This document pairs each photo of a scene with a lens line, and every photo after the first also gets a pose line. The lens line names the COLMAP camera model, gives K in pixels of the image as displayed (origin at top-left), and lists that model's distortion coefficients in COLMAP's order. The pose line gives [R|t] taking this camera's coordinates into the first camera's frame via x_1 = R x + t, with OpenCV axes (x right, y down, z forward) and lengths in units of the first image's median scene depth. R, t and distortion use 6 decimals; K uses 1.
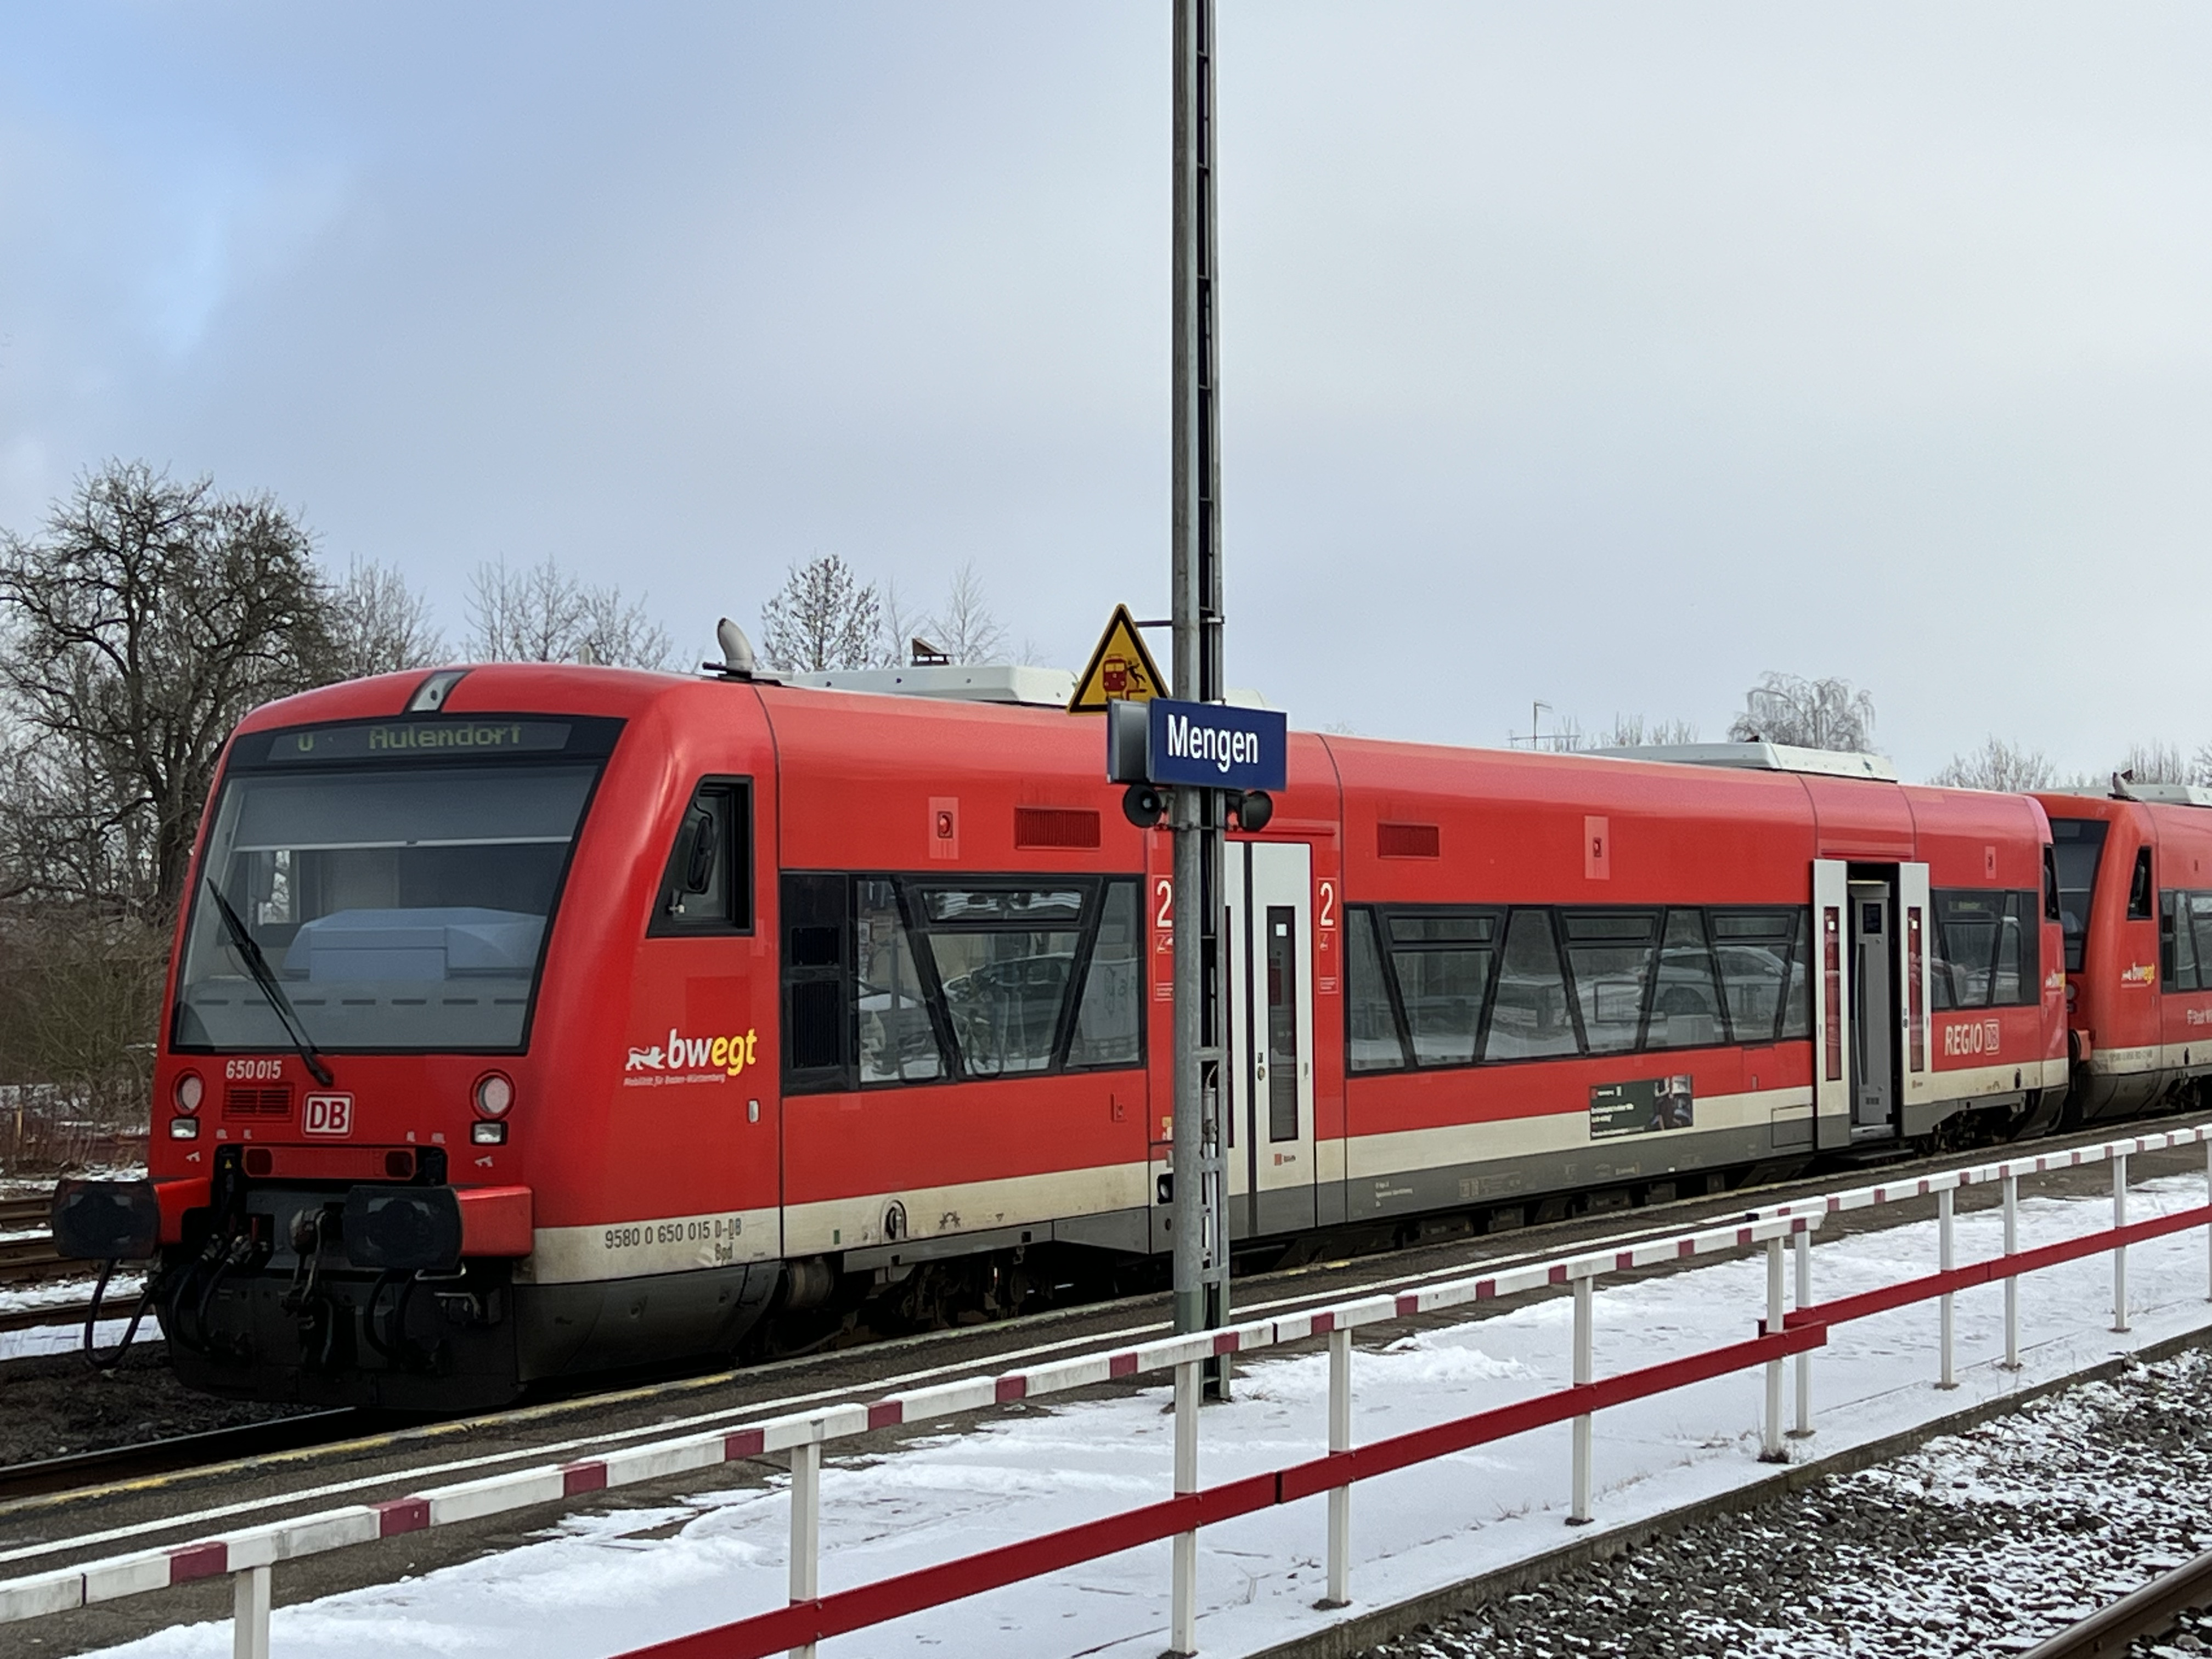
lens RADIAL K [[3925.5, 0, 1131.1], [0, 3925.5, 855.0], [0, 0, 1]] dist [0.201159, 0.000000]
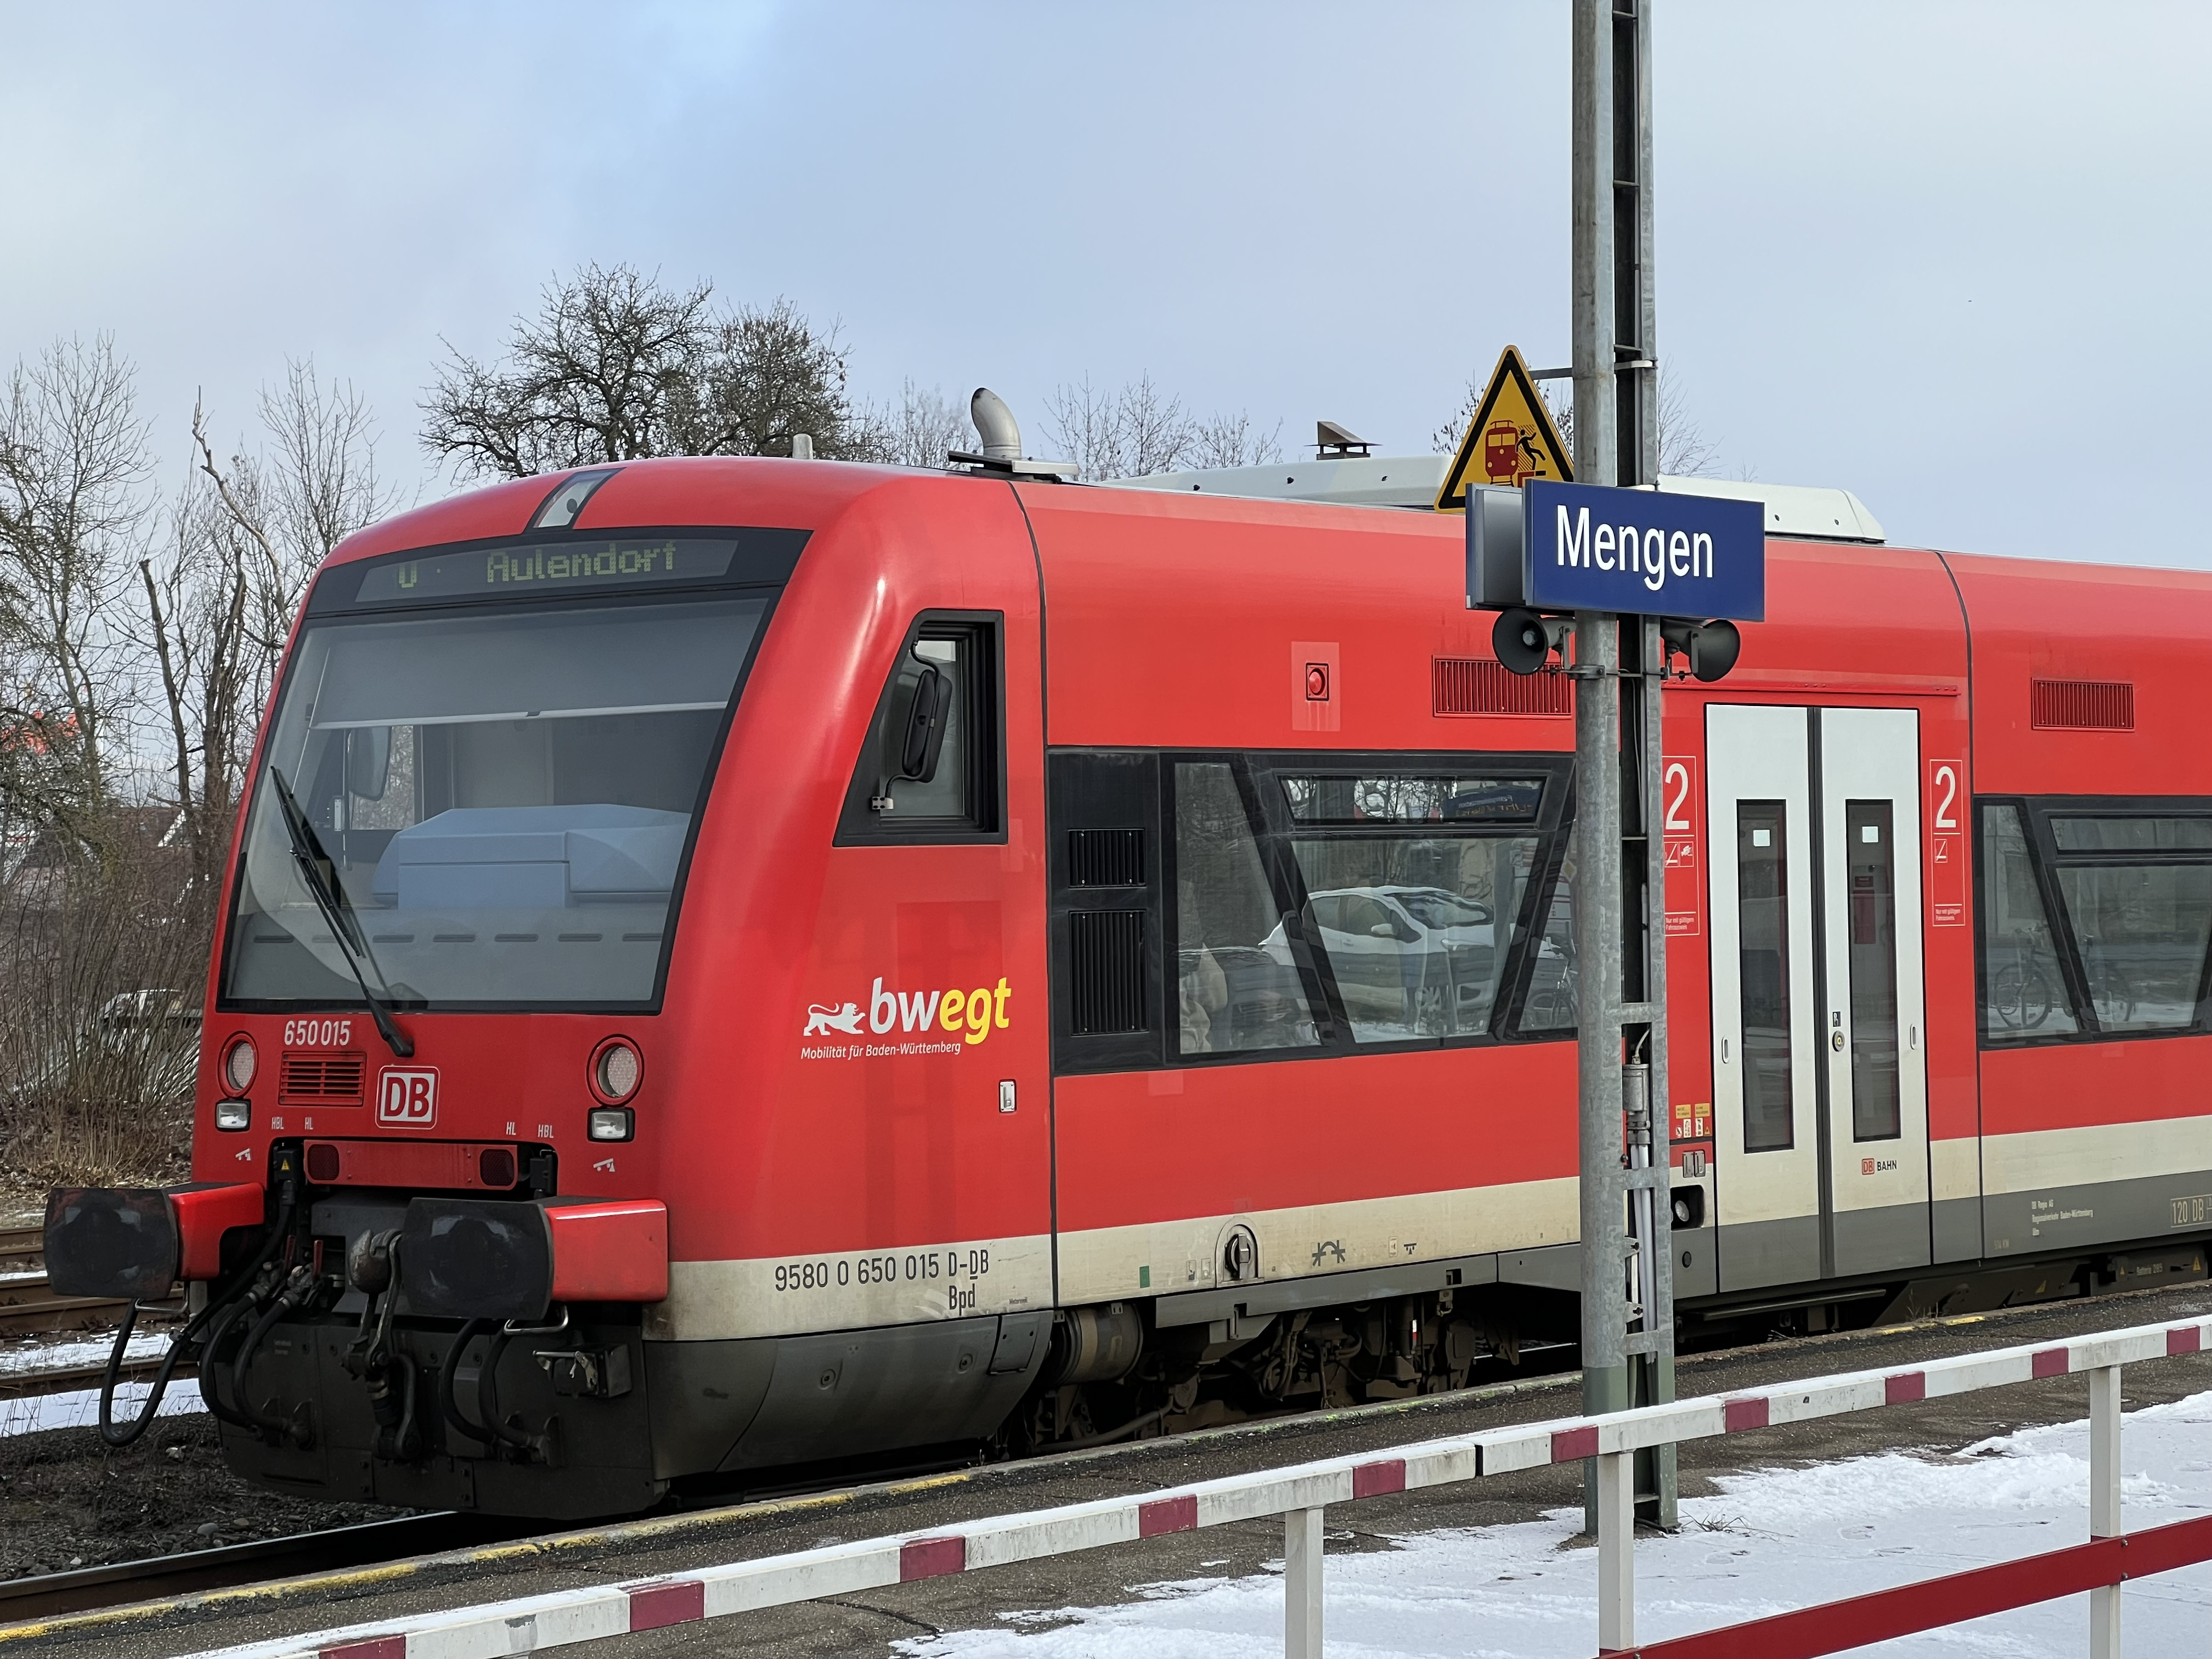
lens RADIAL K [[4984.2, 0, 1054.4], [0, 4984.2, 832.5], [0, 0, 1]] dist [0.211568, 0.000000]
pose [[0.983071, -0.007045, -0.183091, 0.073788], [0.009628, 0.999866, 0.013226, 0.007121], [0.182973, -0.014765, 0.983007, 0.135837]]
